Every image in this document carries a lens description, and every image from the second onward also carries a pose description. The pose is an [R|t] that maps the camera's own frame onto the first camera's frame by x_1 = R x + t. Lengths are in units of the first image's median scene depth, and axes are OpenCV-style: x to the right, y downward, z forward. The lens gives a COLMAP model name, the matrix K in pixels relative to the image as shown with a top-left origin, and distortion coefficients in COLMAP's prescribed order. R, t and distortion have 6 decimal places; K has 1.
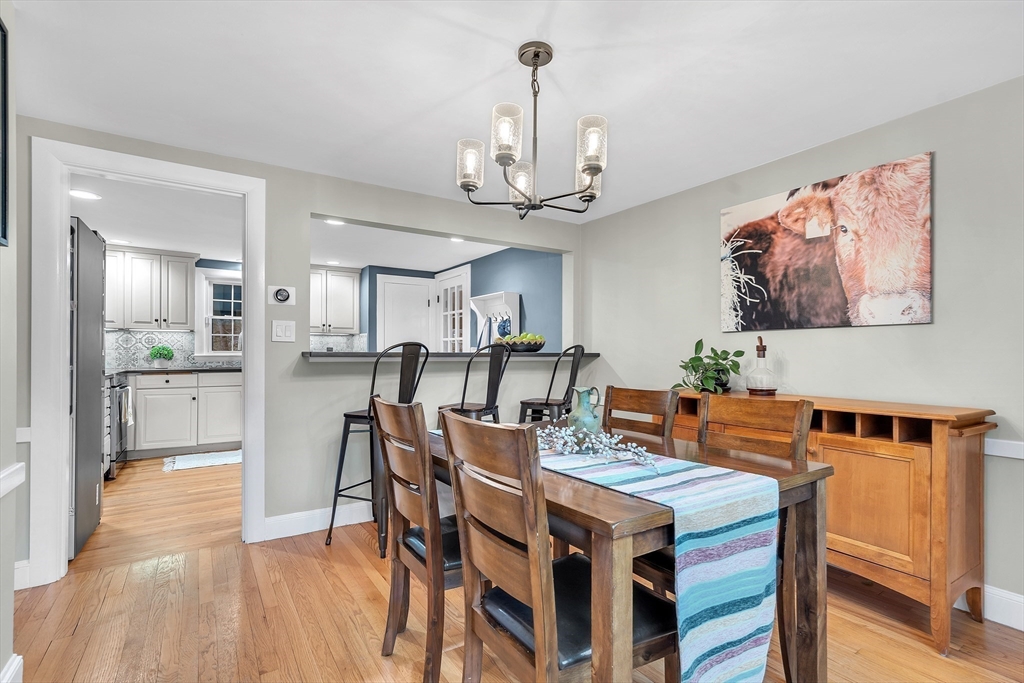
lens RADIAL K [[471.0, 0, 511.0], [0, 471.0, 352.9], [0, 0, 1]] dist [-0.015017, 0.013010]
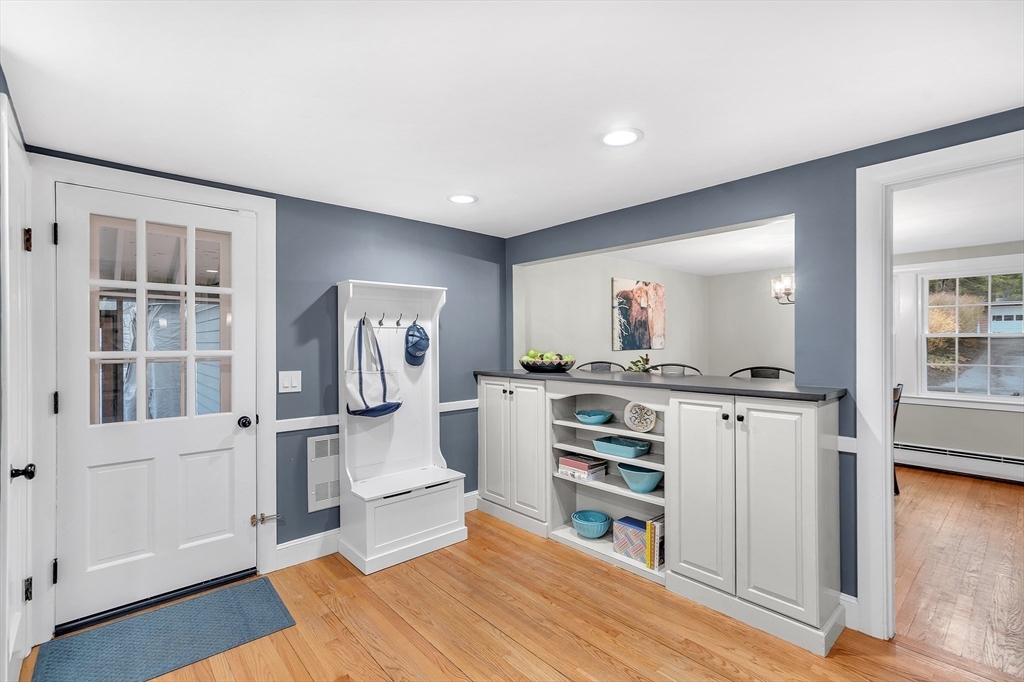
lens RADIAL K [[471.0, 0, 507.1], [0, 471.0, 344.4], [0, 0, 1]] dist [-0.015017, 0.013010]
pose [[-0.139806, -0.007093, 0.990154, -0.998470], [0.005209, 0.999955, 0.007898, -0.070046], [-0.990165, 0.006262, -0.139763, 1.387038]]
